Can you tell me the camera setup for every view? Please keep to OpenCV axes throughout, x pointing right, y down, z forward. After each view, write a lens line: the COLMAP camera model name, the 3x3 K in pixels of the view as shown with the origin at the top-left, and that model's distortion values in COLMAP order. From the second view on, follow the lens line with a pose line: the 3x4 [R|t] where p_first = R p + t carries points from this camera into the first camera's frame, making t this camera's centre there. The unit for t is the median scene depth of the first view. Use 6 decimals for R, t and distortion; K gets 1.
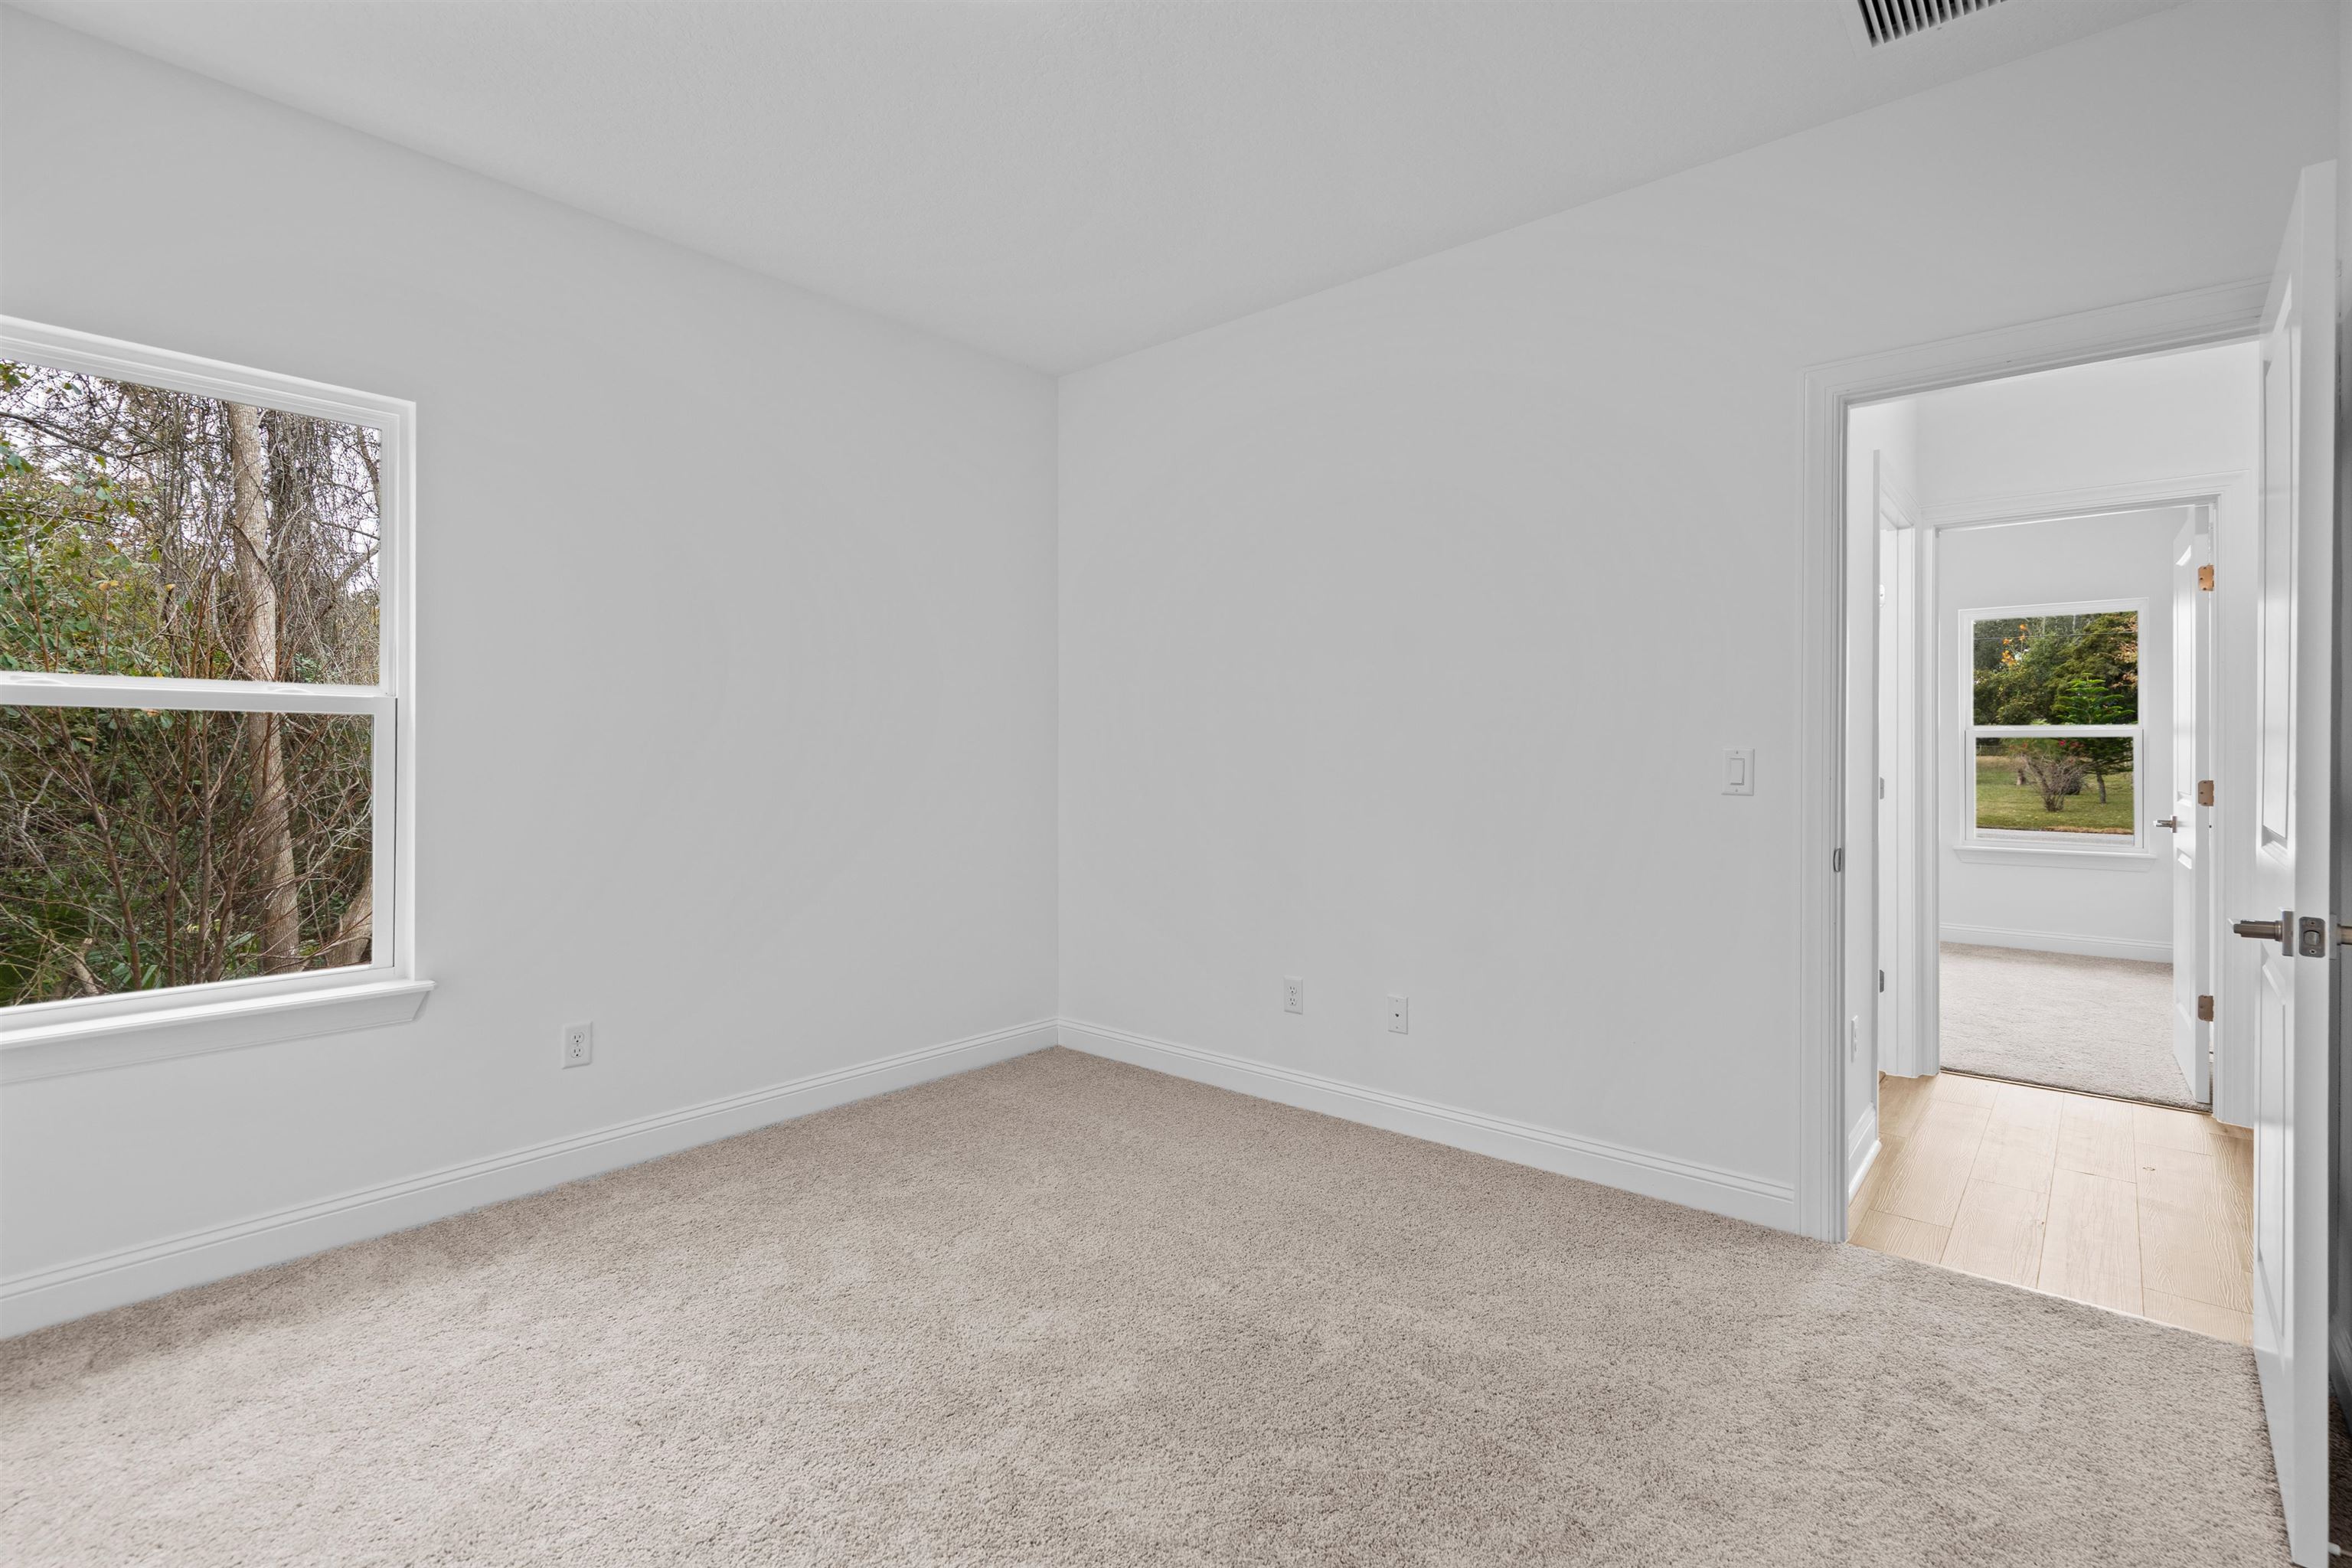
lens RADIAL K [[1083.1, 0, 1180.0], [0, 1083.1, 758.3], [0, 0, 1]] dist [-0.003893, 0.002741]
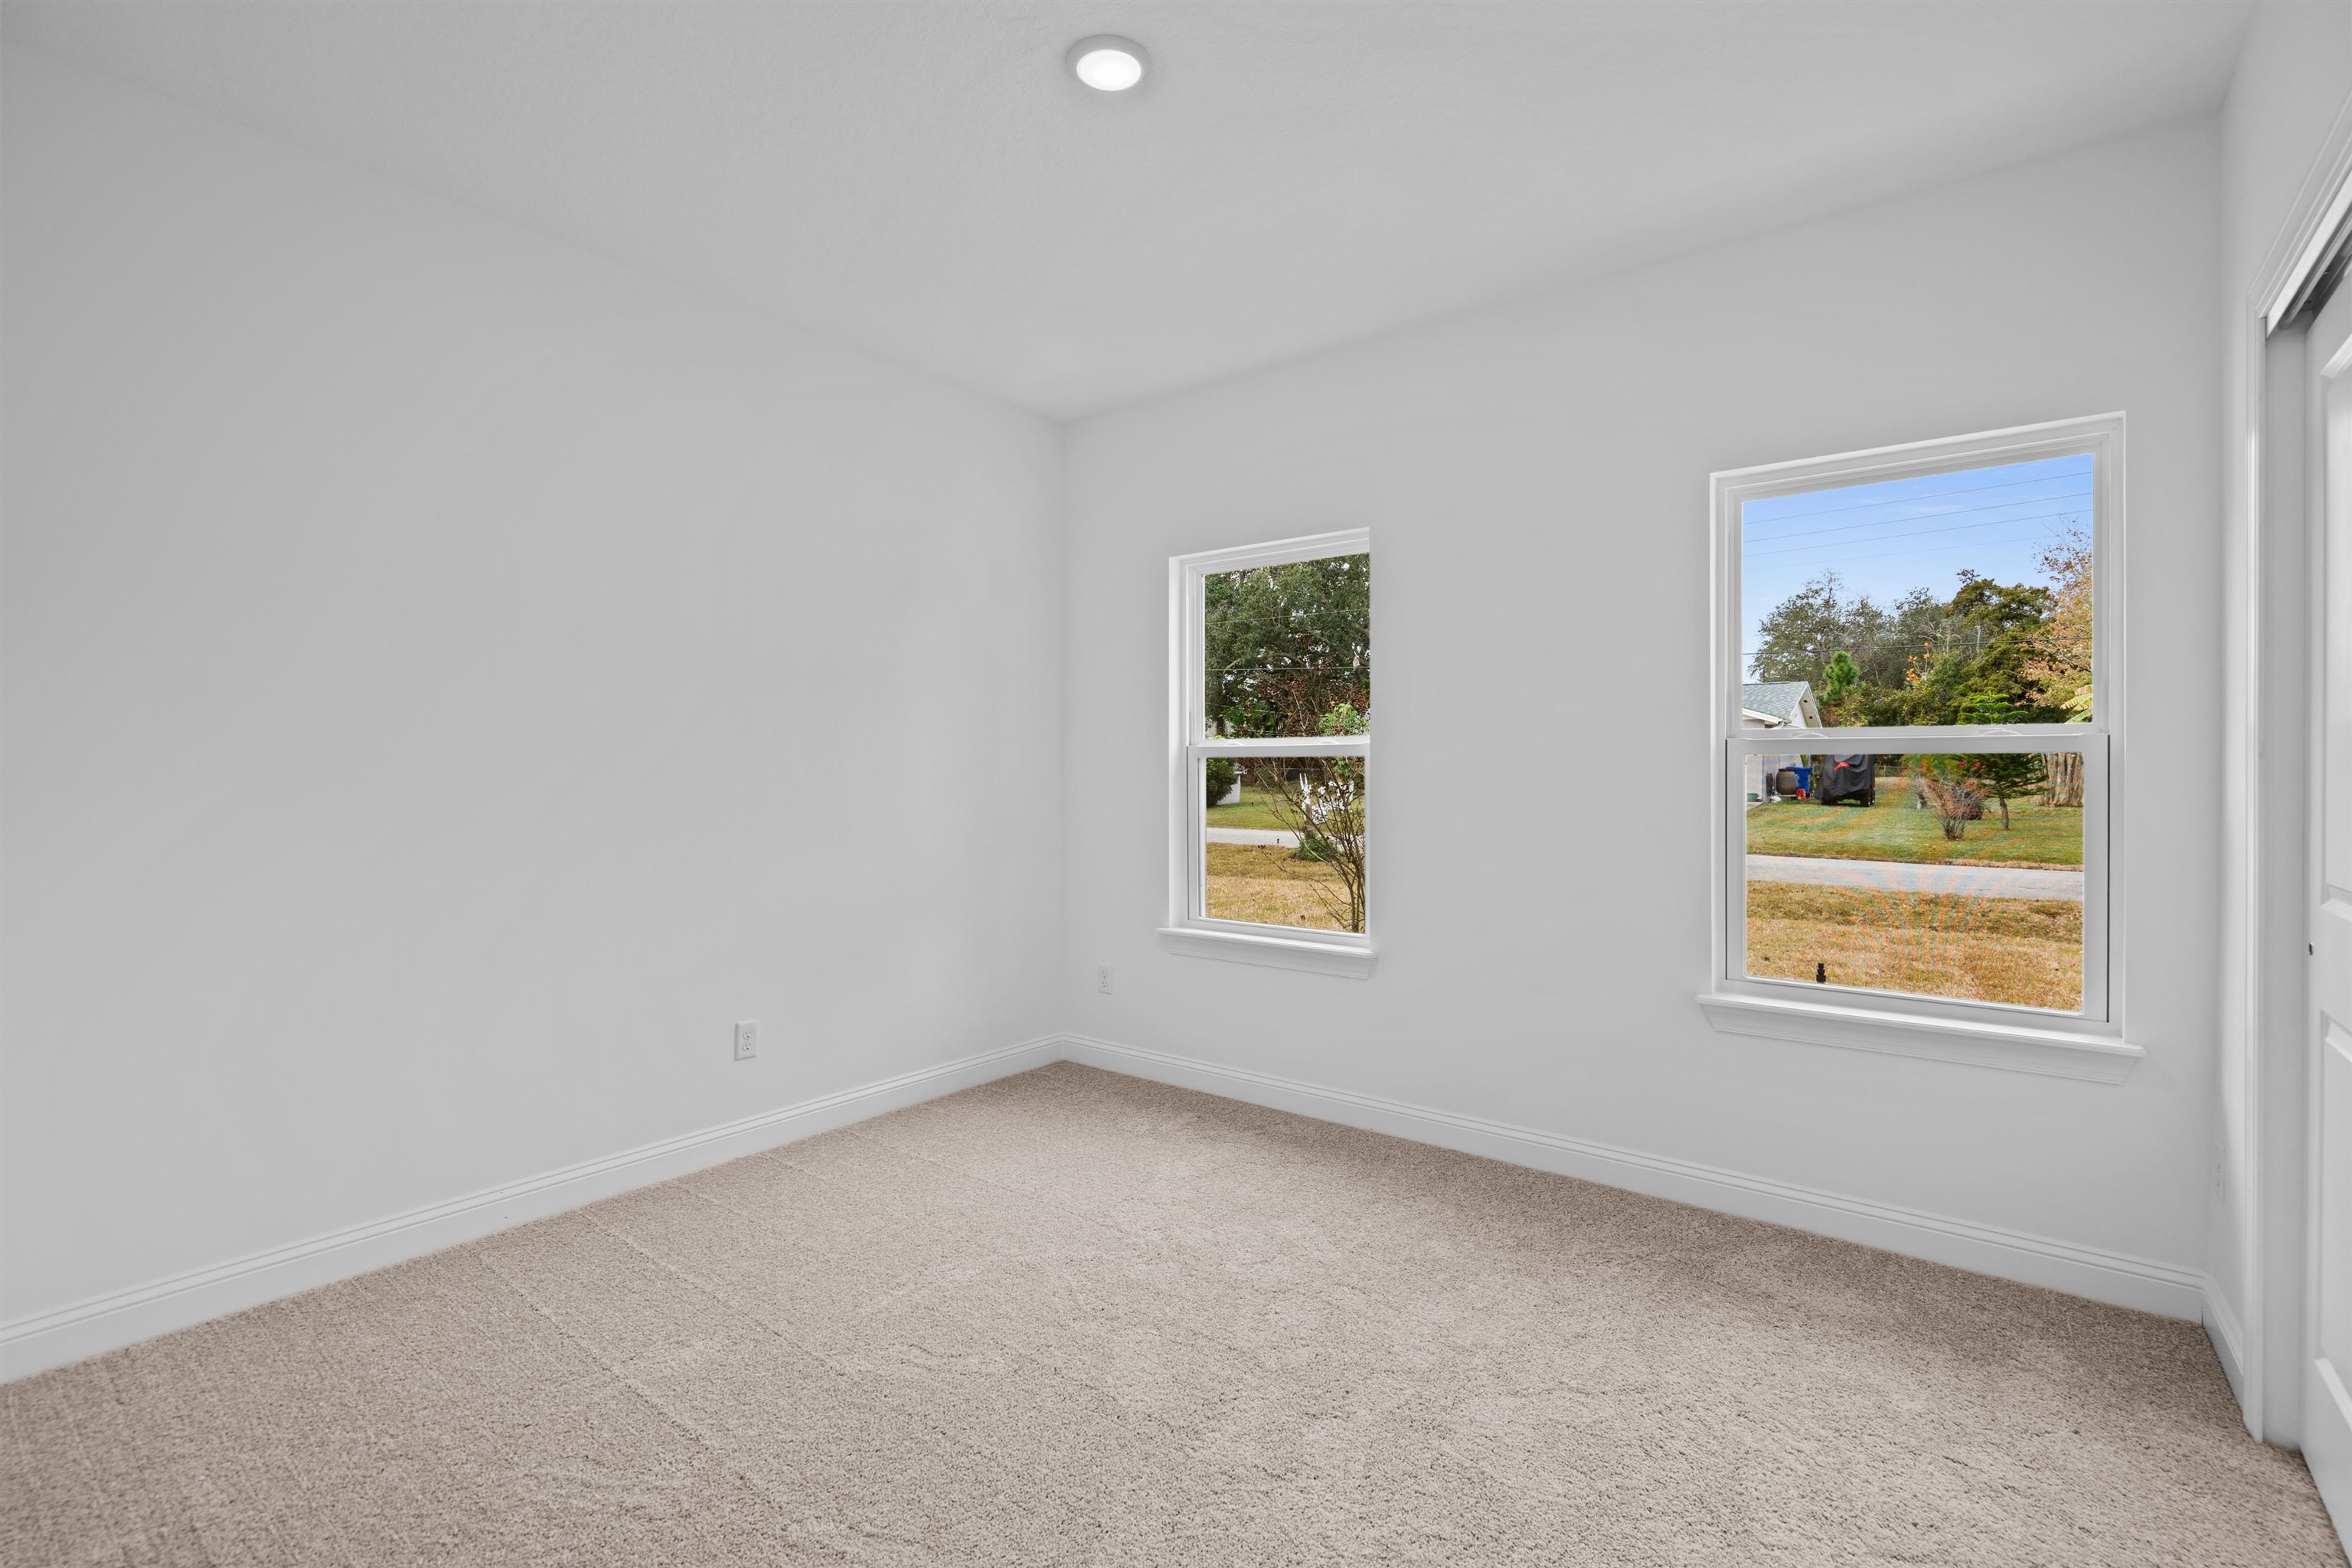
lens RADIAL K [[1083.1, 0, 1172.9], [0, 1083.1, 780.5], [0, 0, 1]] dist [-0.003893, 0.002741]
pose [[0.998733, -0.000403, 0.050322, 0.087565], [0.000287, 0.999997, 0.002323, -0.002043], [-0.050322, -0.002305, 0.998730, 0.103004]]
